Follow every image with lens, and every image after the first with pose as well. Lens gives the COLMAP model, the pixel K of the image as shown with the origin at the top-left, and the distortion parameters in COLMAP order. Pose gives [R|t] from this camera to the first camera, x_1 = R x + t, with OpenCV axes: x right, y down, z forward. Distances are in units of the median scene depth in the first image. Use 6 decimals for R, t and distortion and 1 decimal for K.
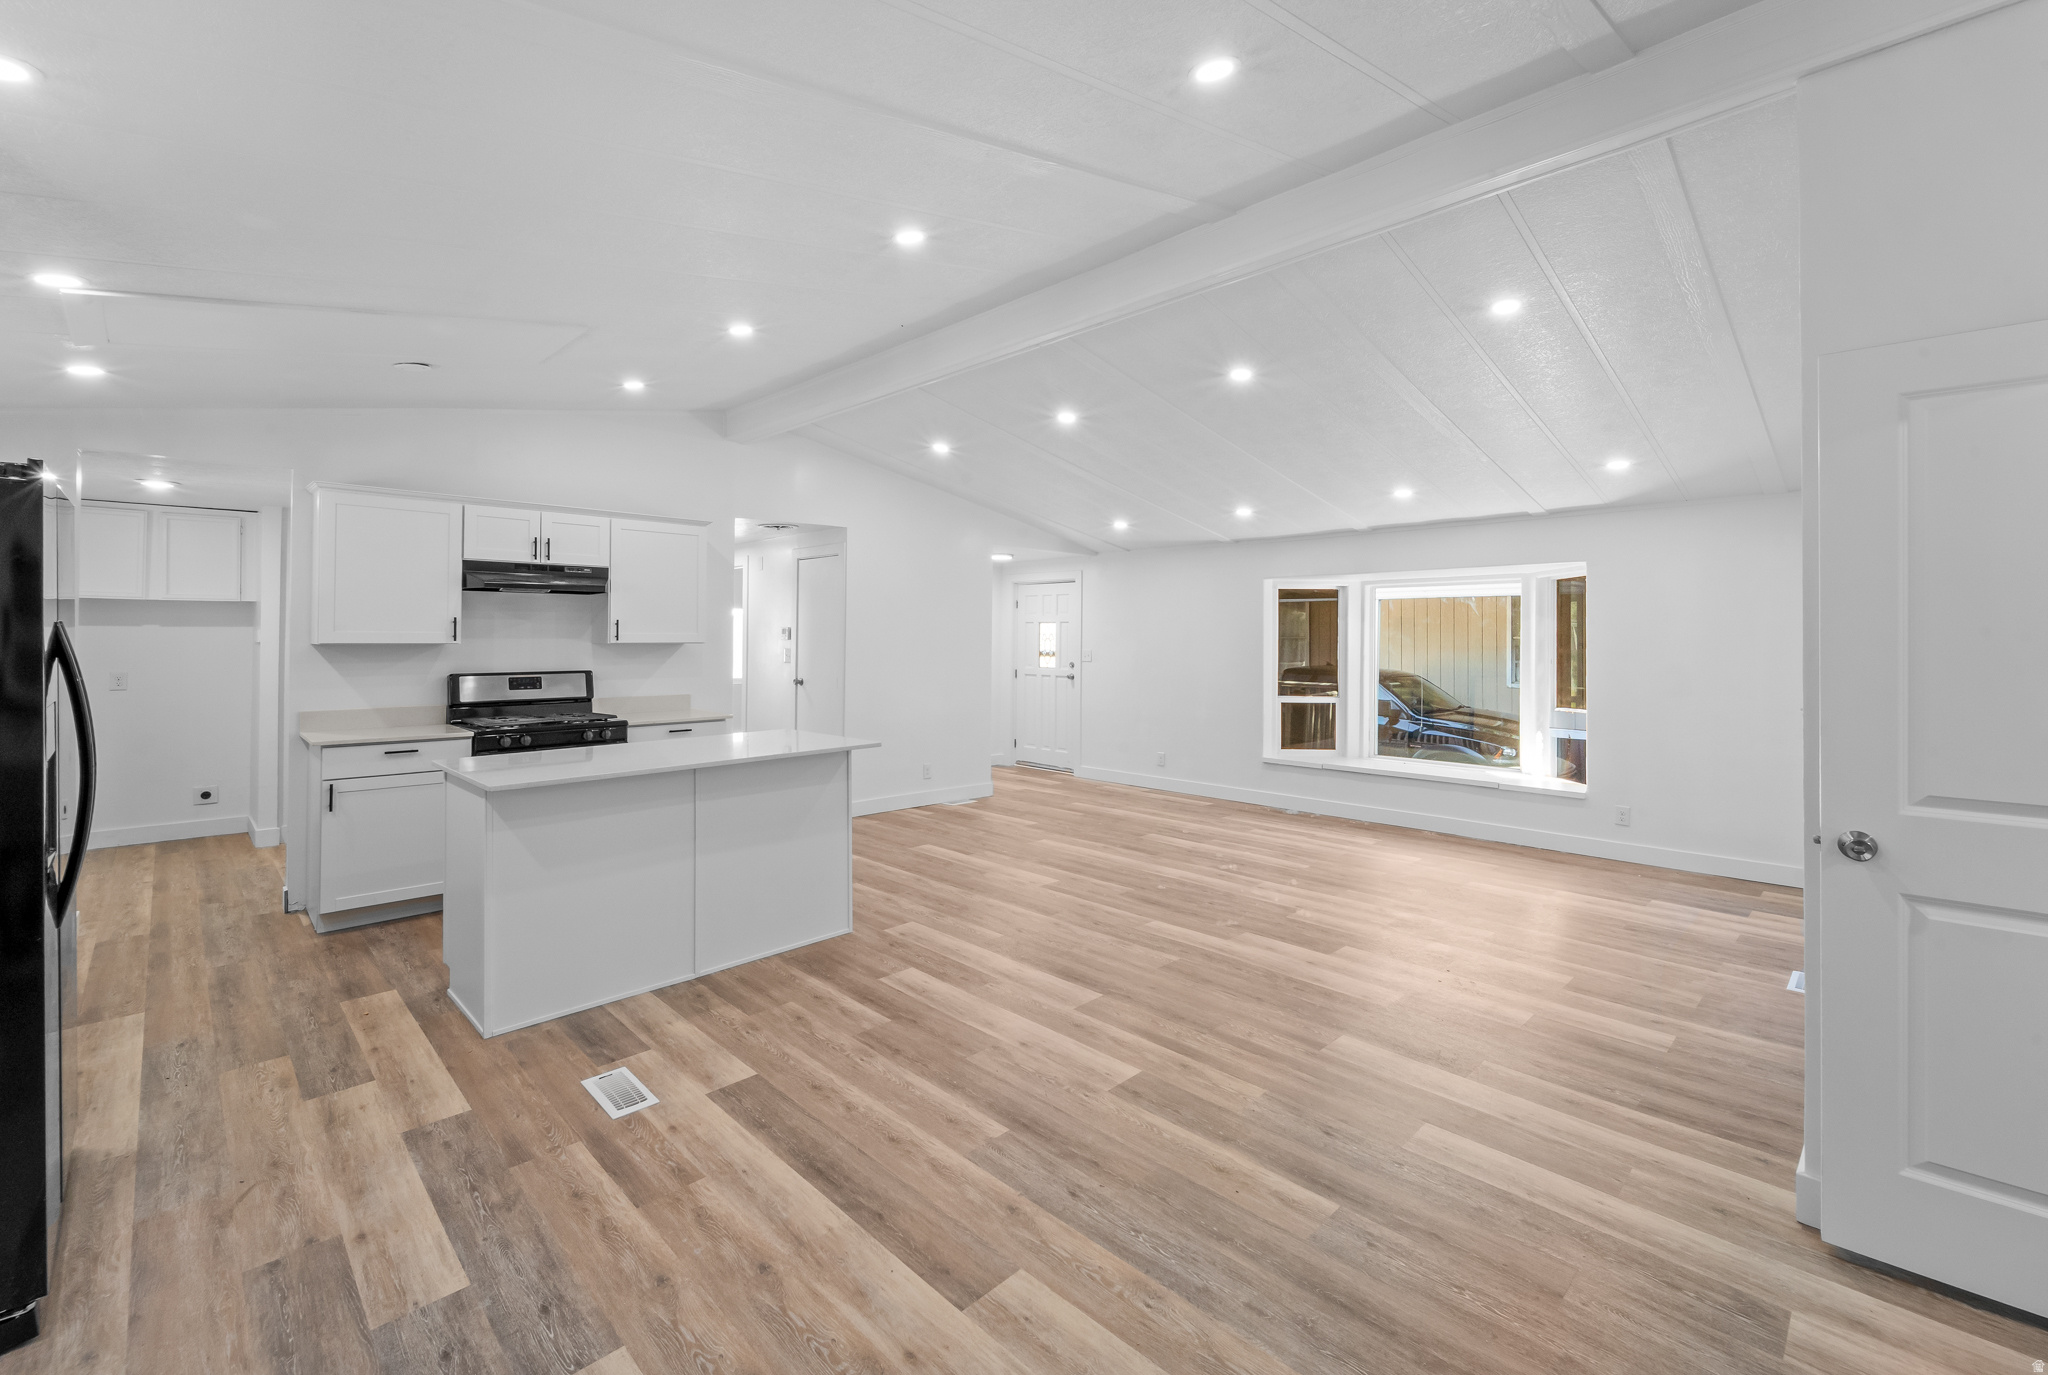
lens RADIAL K [[866.3, 0, 1024.8], [0, 866.3, 641.4], [0, 0, 1]] dist [0.001807, -0.000191]
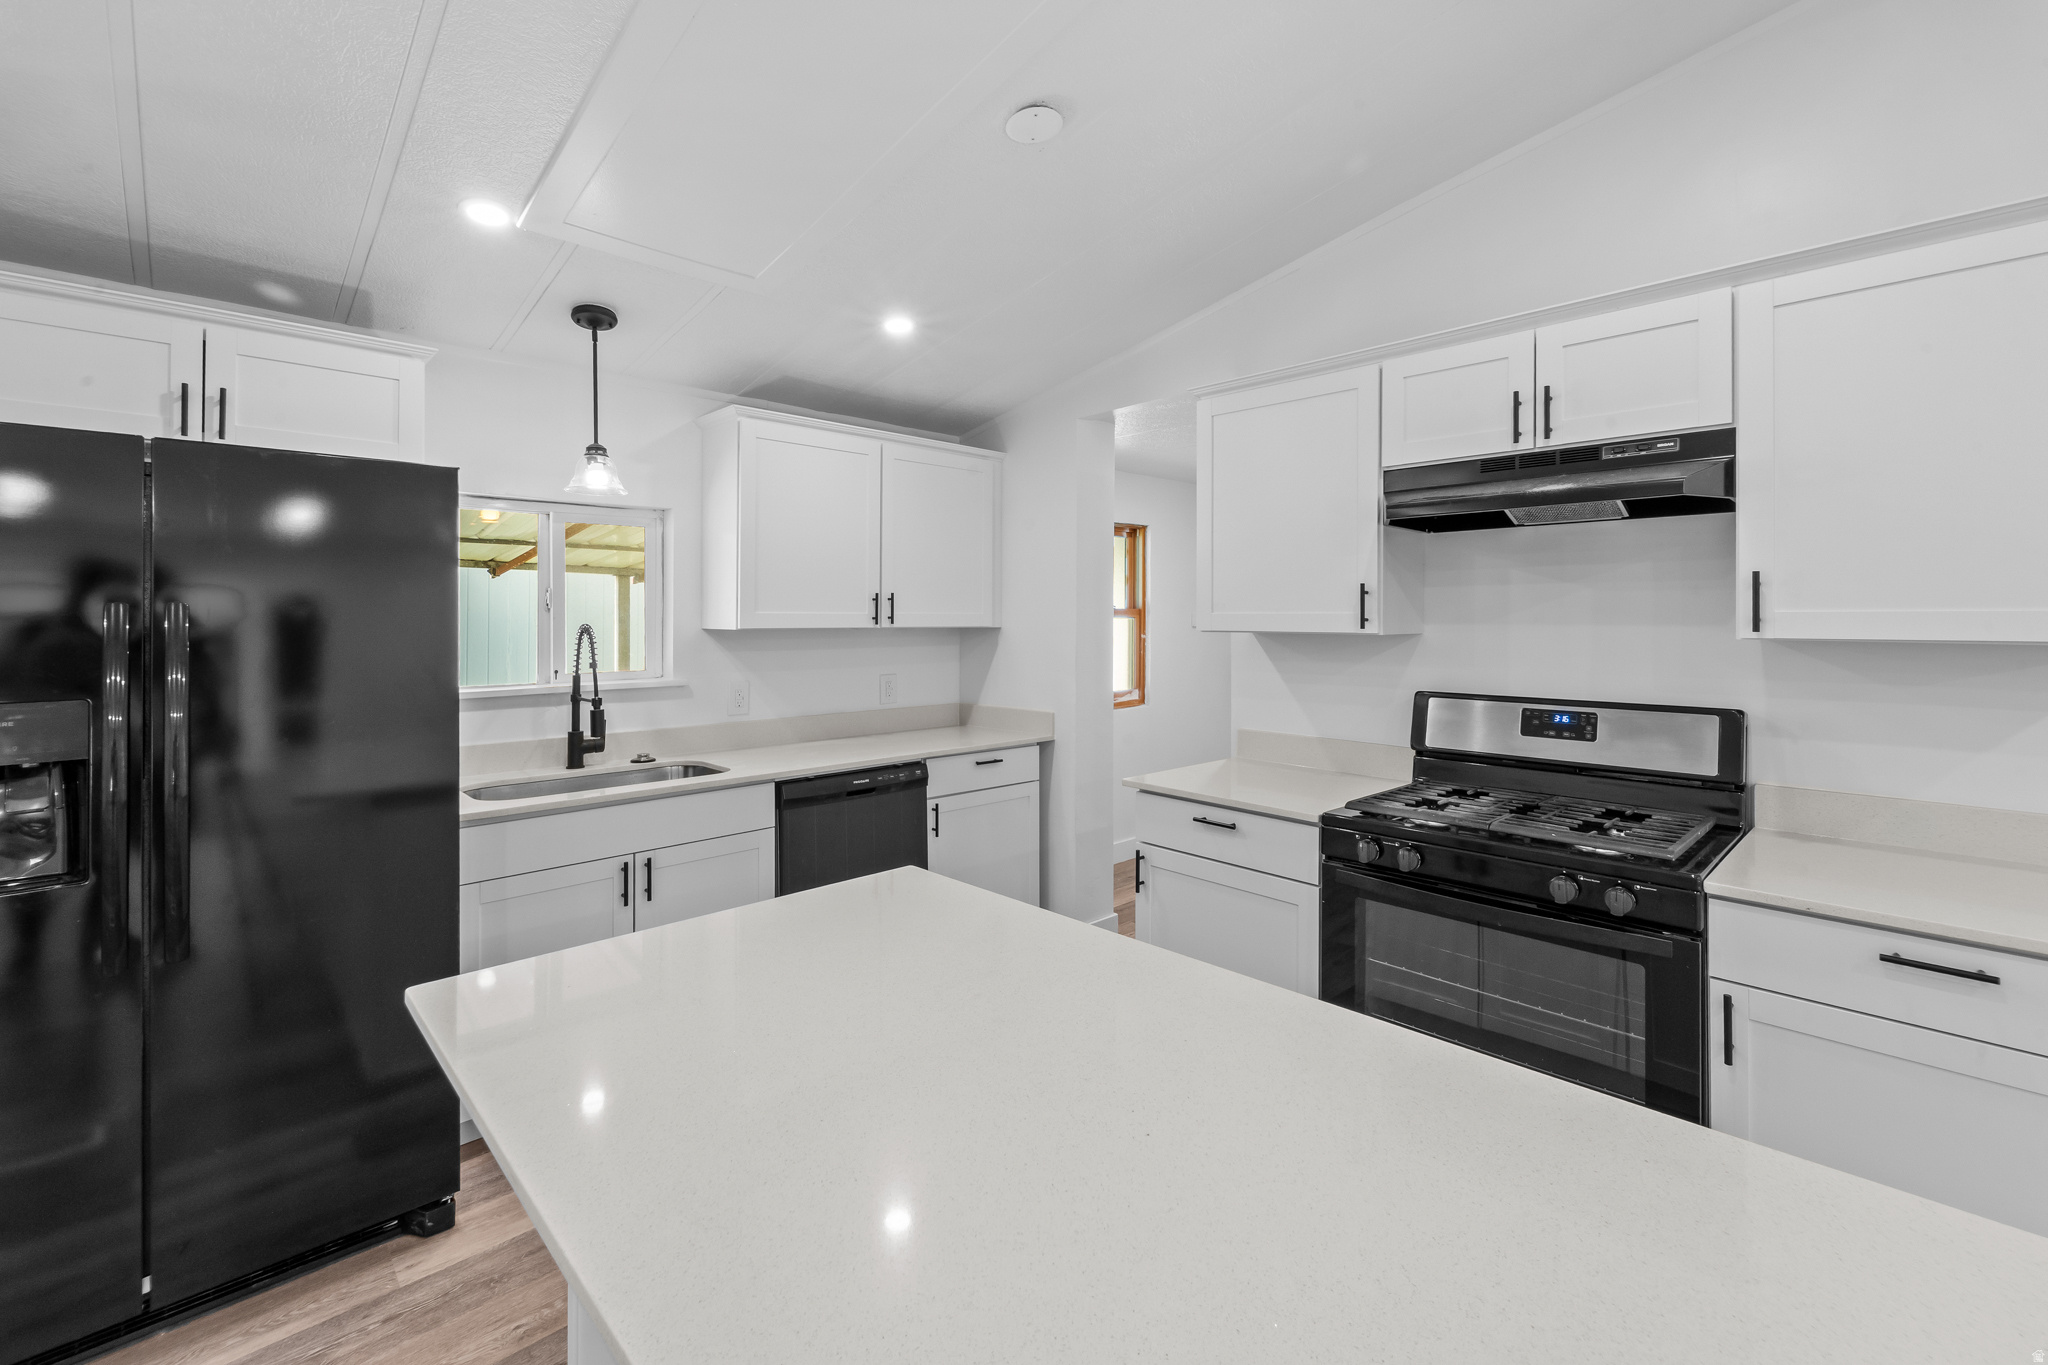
lens RADIAL K [[866.3, 0, 1020.2], [0, 866.3, 611.7], [0, 0, 1]] dist [0.001349, -0.000039]
pose [[-0.025071, -0.011132, -0.999624, -0.220147], [-0.005882, 0.999922, -0.010988, -0.006538], [0.999668, 0.005604, -0.025135, 1.329221]]
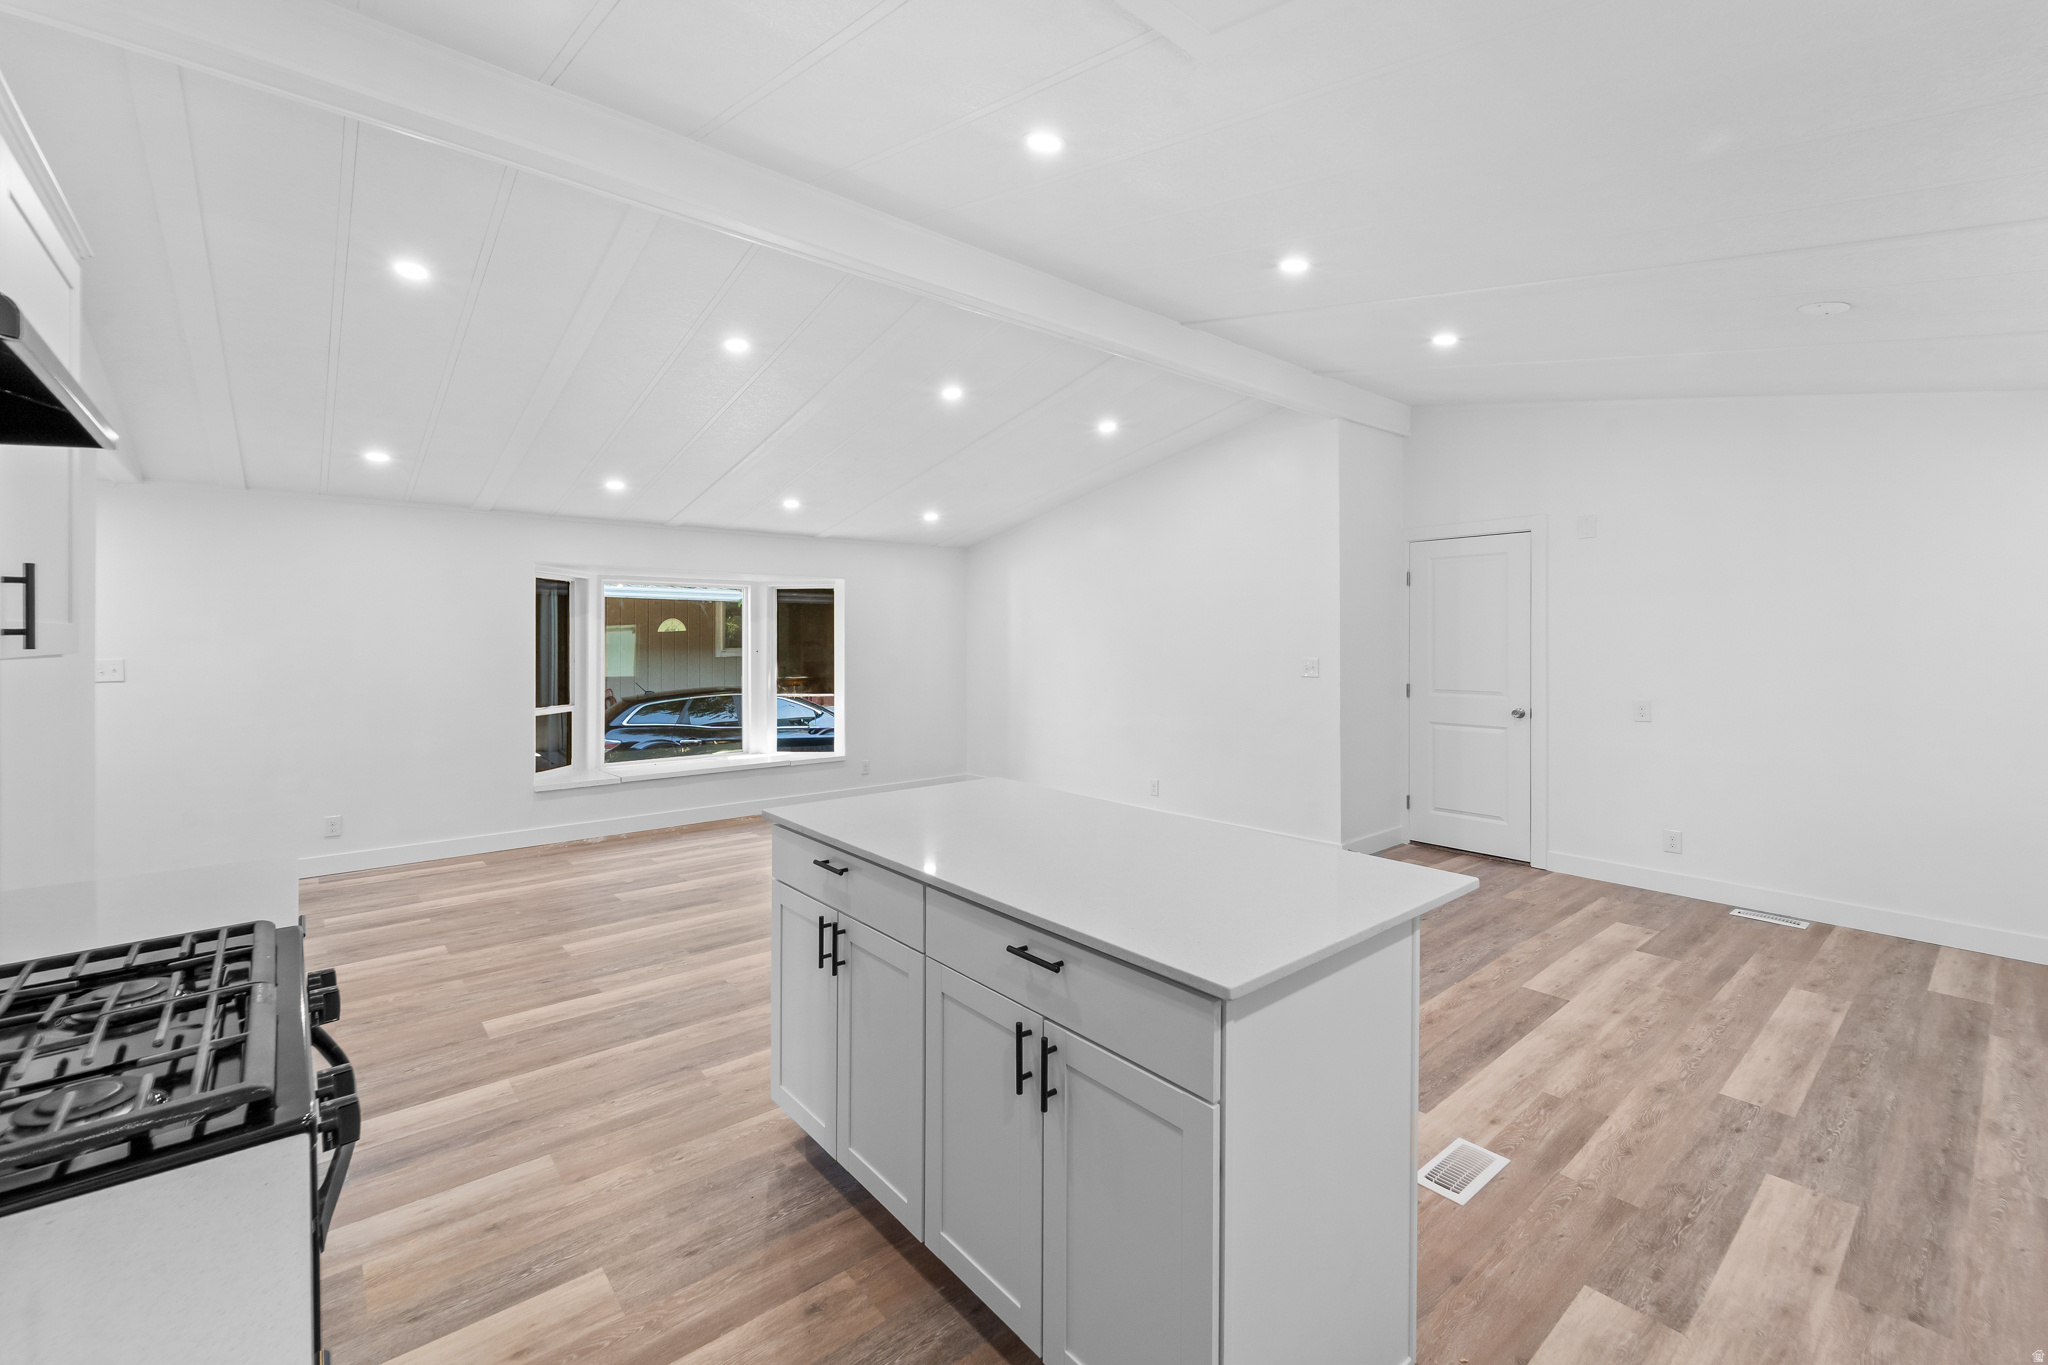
lens RADIAL K [[853.6, 0, 1030.3], [0, 853.6, 633.0], [0, 0, 1]] dist [-0.000352, -0.000203]
pose [[0.078290, 0.002406, 0.996928, -1.284250], [0.004368, 0.999987, -0.002756, -0.007824], [-0.996921, 0.004570, 0.078278, 1.298531]]
